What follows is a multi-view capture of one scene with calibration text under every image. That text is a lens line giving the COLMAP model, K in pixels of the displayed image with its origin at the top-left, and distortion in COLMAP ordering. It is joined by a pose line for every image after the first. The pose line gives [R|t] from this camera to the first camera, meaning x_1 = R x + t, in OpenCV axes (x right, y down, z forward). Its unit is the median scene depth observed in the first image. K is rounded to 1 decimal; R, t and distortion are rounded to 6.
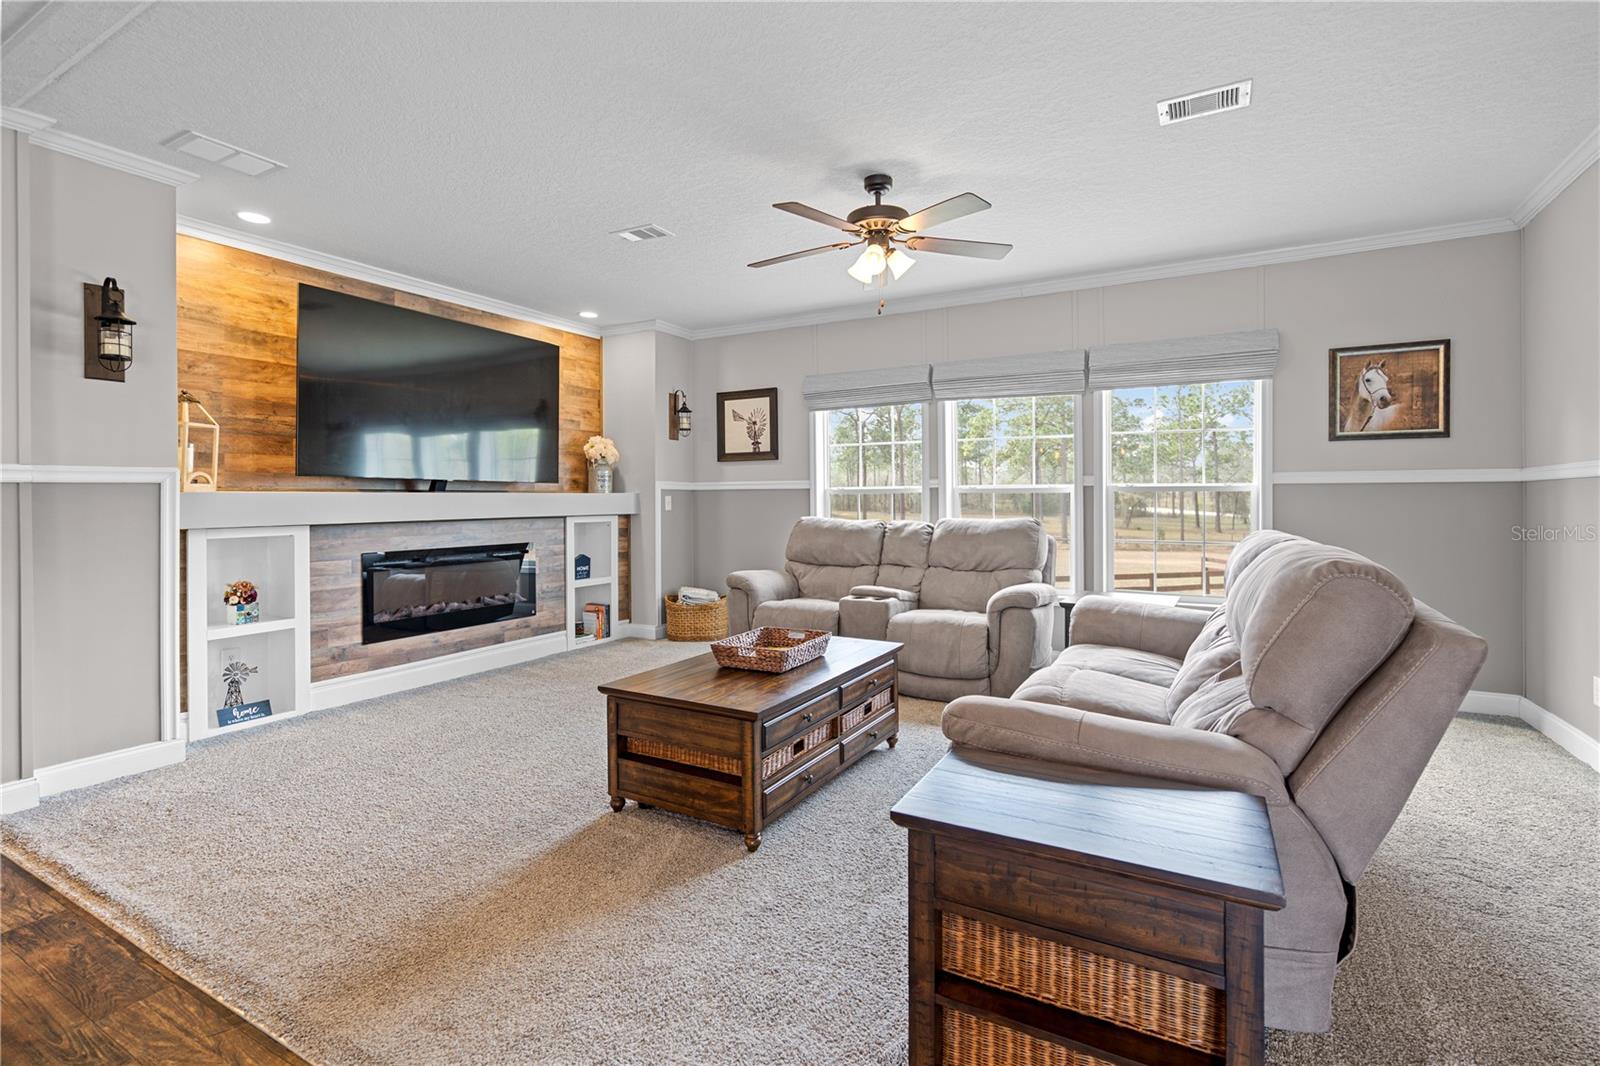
lens RADIAL K [[736.8, 0, 794.2], [0, 736.8, 496.5], [0, 0, 1]] dist [-0.001313, -0.000355]
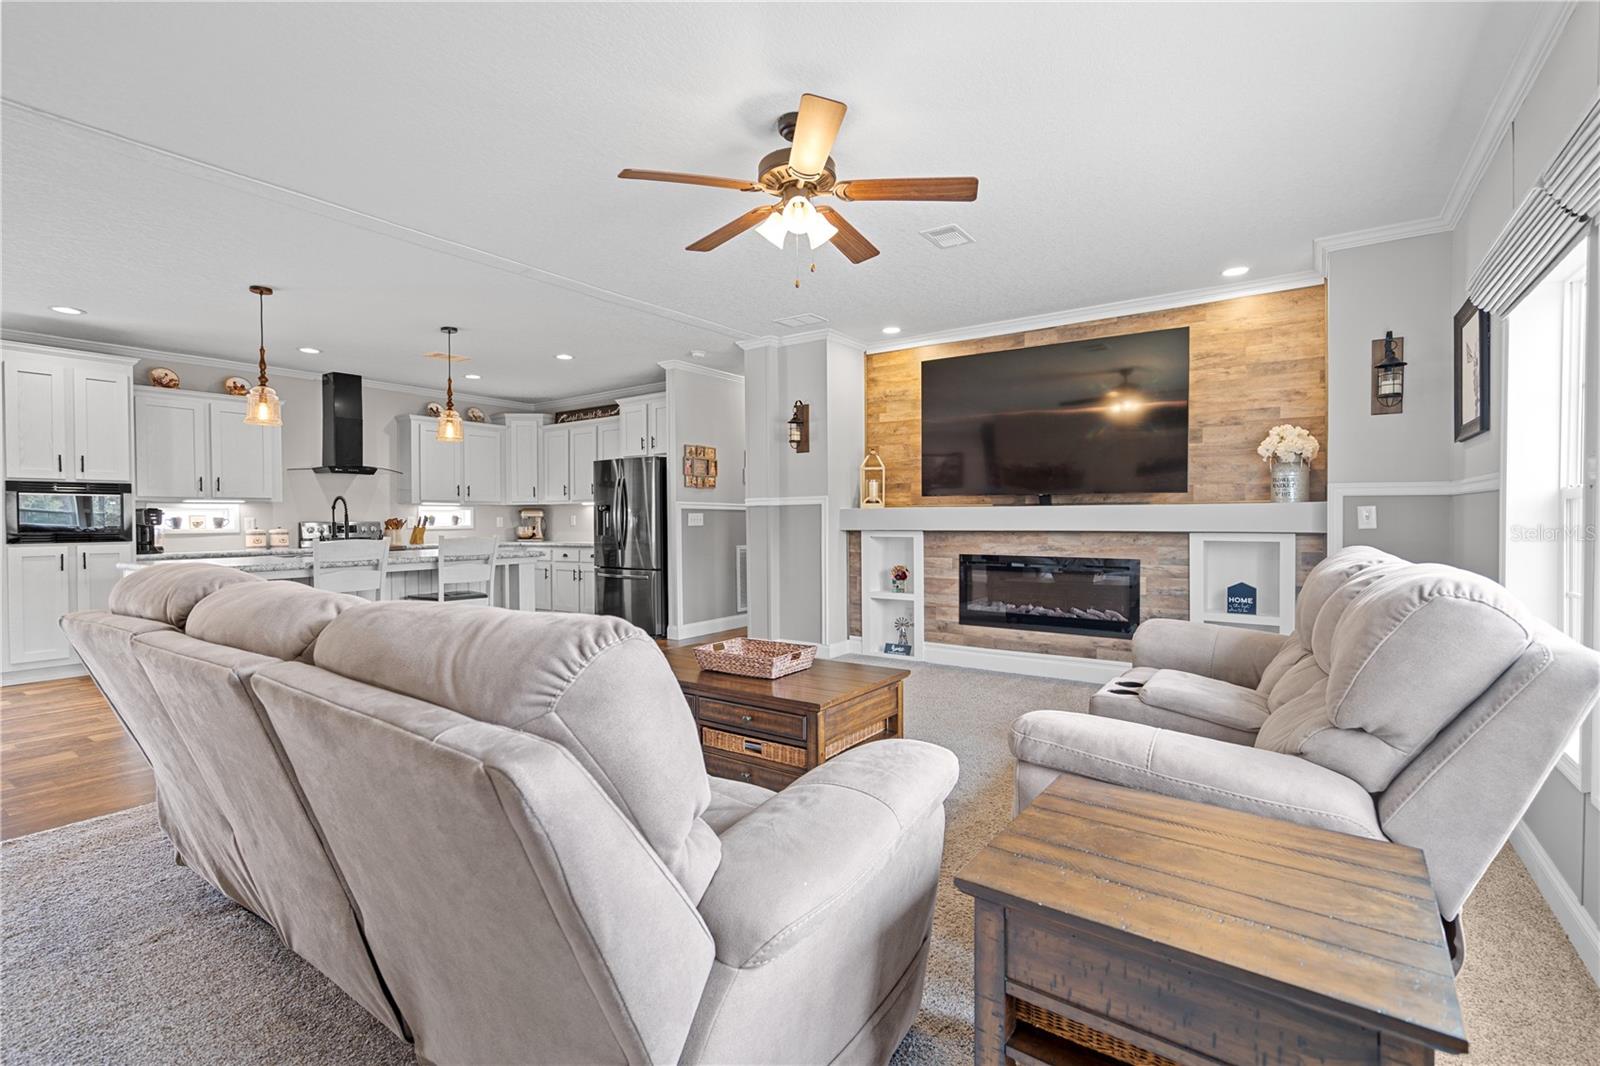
lens RADIAL K [[722.6, 0, 800.0], [0, 722.6, 533.0], [0, 0, 1]] dist [-0.005818, -0.000116]
pose [[-0.096504, 0.031286, -0.994841, 0.717279], [0.010482, 0.999482, 0.030415, -0.002367], [0.995277, -0.007493, -0.096782, 0.850201]]
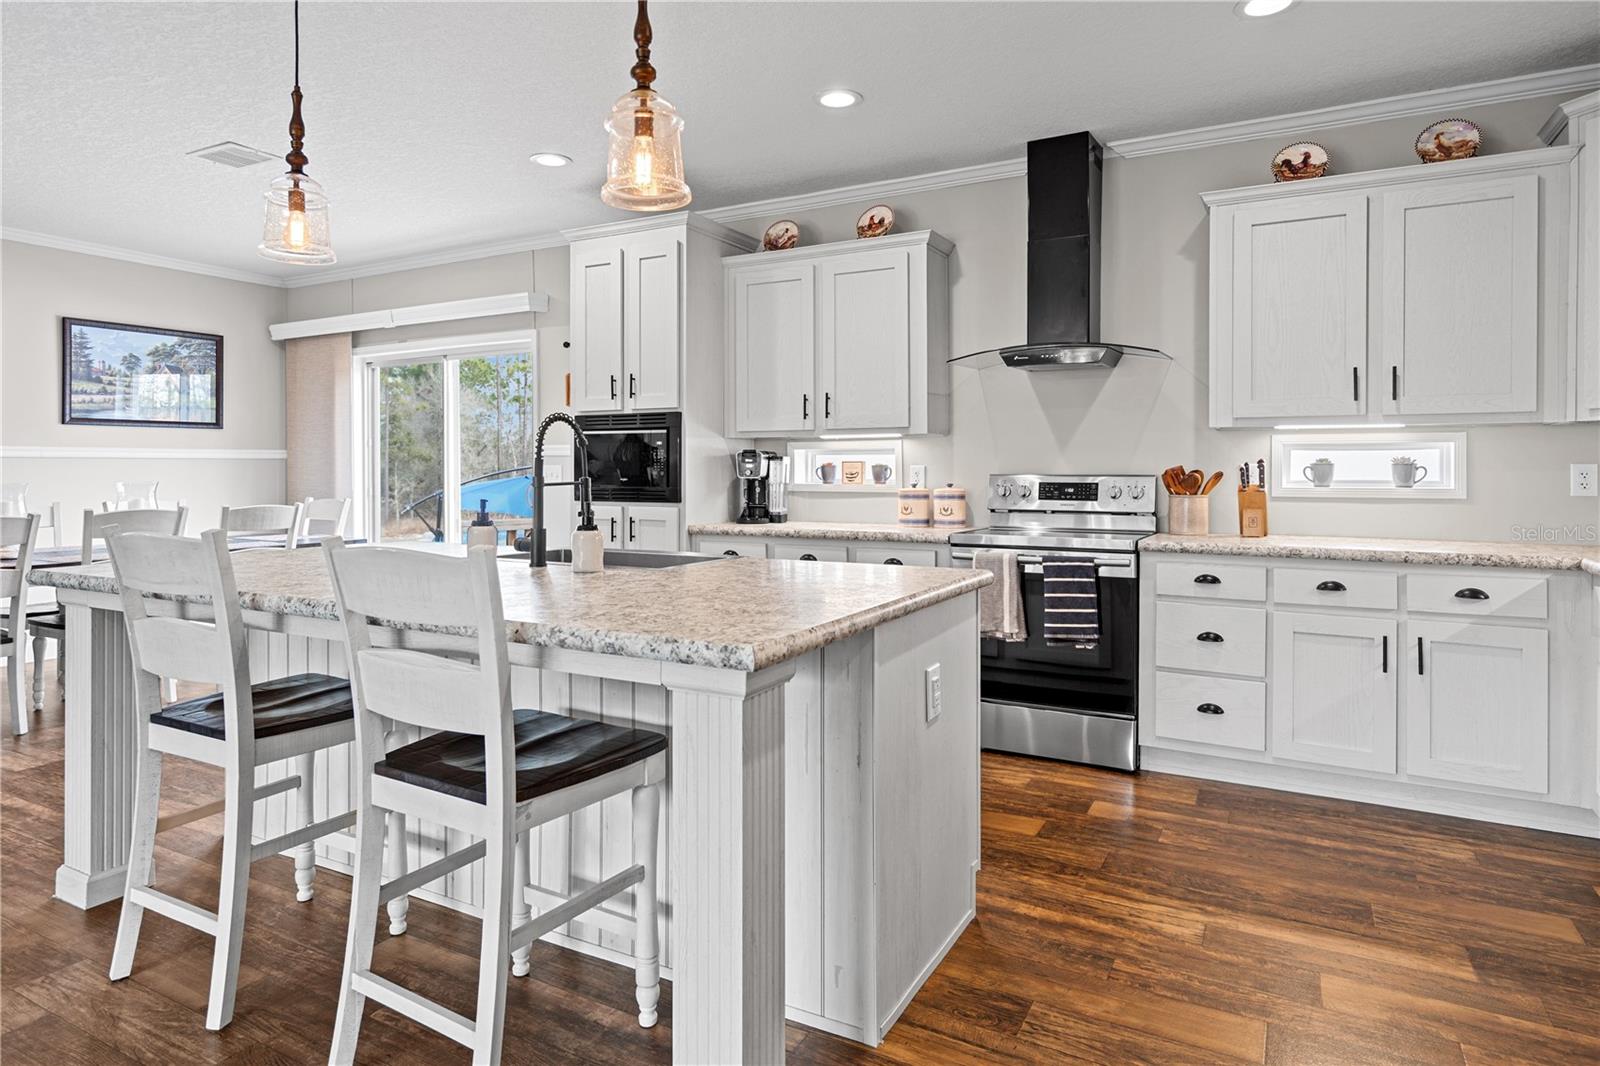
lens RADIAL K [[921.0, 0, 793.8], [0, 921.0, 466.7], [0, 0, 1]] dist [0.008927, 0.000238]
pose [[-0.999861, 0.011574, -0.012039, -0.591823], [0.011635, 0.999920, -0.004979, 0.004873], [0.011980, -0.005118, -0.999915, 0.572356]]
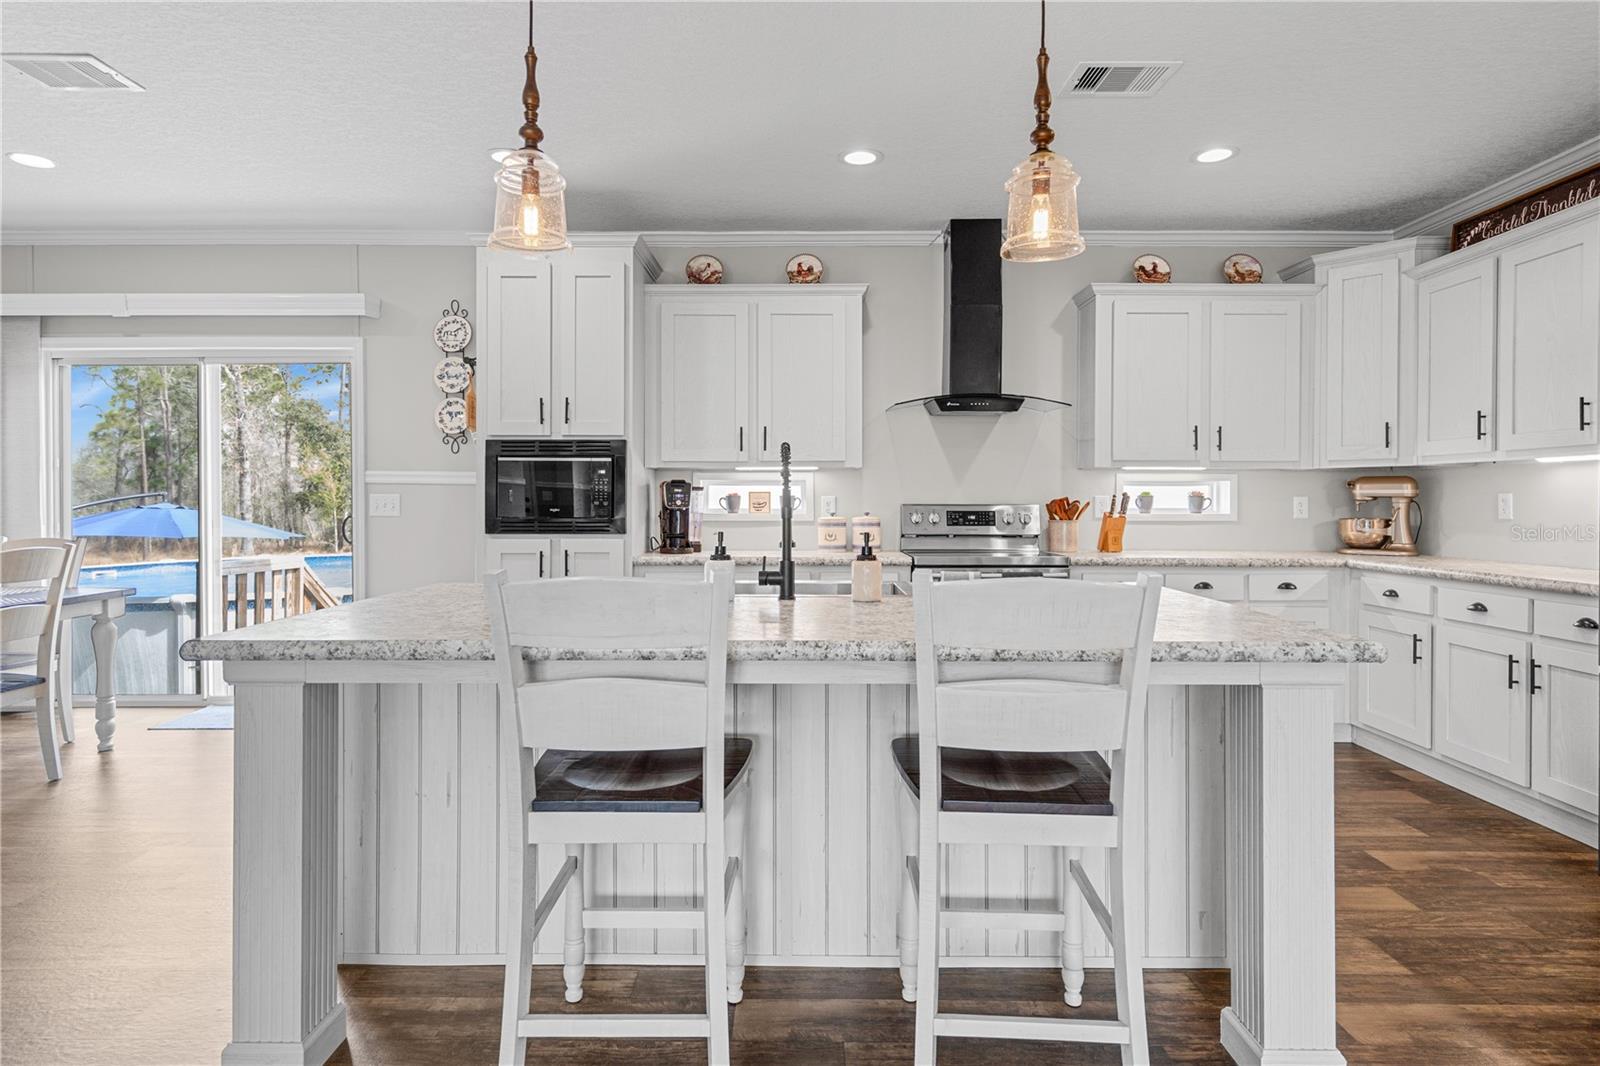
lens RADIAL K [[883.6, 0, 796.1], [0, 883.6, 497.8], [0, 0, 1]] dist [0.006429, 0.002756]
pose [[-0.873986, 0.009561, -0.485858, -0.159363], [0.009753, 0.999950, 0.002133, -0.000959], [0.485854, -0.002874, -0.874035, 0.463401]]
